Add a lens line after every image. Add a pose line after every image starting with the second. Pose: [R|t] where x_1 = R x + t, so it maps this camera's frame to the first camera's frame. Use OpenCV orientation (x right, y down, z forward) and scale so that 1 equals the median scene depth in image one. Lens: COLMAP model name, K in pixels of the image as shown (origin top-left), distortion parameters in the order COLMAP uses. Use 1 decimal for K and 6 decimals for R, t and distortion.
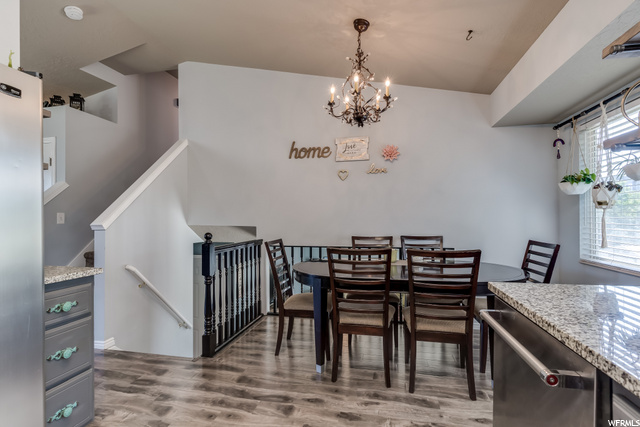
lens RADIAL K [[326.2, 0, 318.1], [0, 326.2, 214.9], [0, 0, 1]] dist [-0.001281, 0.000869]
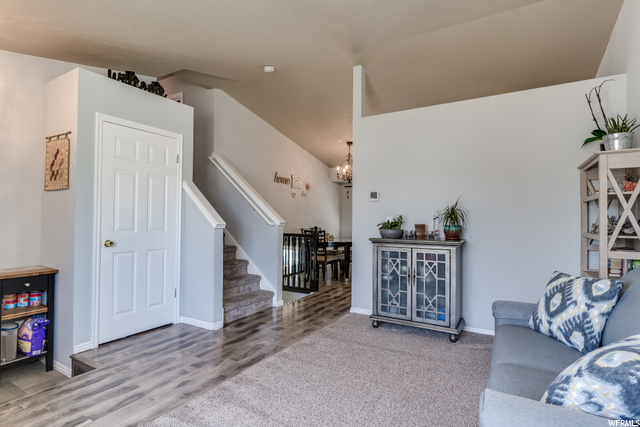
lens RADIAL K [[326.2, 0, 318.1], [0, 326.2, 214.9], [0, 0, 1]] dist [-0.001281, 0.000869]
pose [[0.314533, 0.007087, 0.949220, -2.040146], [-0.018800, 0.999822, -0.001236, -0.014748], [-0.949060, -0.017457, 0.314611, 0.364053]]
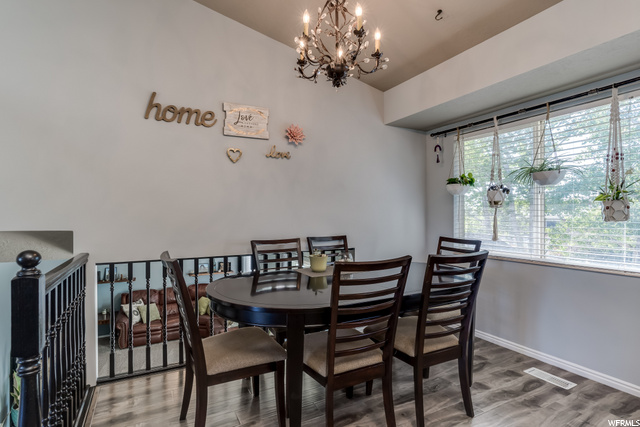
lens RADIAL K [[326.2, 0, 318.1], [0, 326.2, 214.9], [0, 0, 1]] dist [-0.001281, 0.000869]
pose [[0.761660, 0.001925, 0.647974, -0.309992], [-0.006383, 0.999969, 0.004533, 0.004680], [-0.647946, -0.007588, 0.761649, 0.420199]]
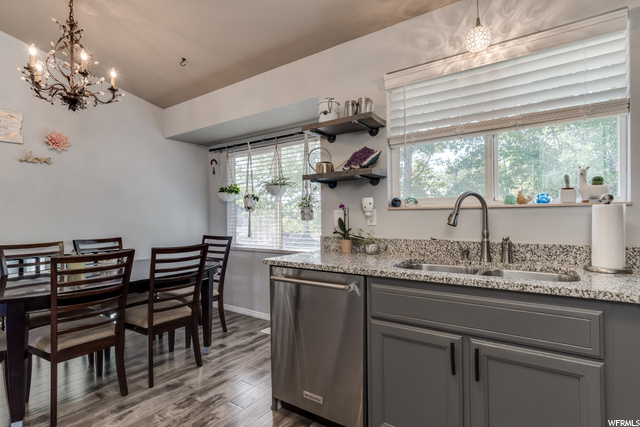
lens RADIAL K [[326.2, 0, 318.1], [0, 326.2, 214.9], [0, 0, 1]] dist [-0.001281, 0.000869]
pose [[0.391155, 0.002125, 0.920322, -0.341209], [0.002393, 0.999992, -0.003325, 0.002227], [-0.920322, 0.003503, 0.391147, 0.079101]]
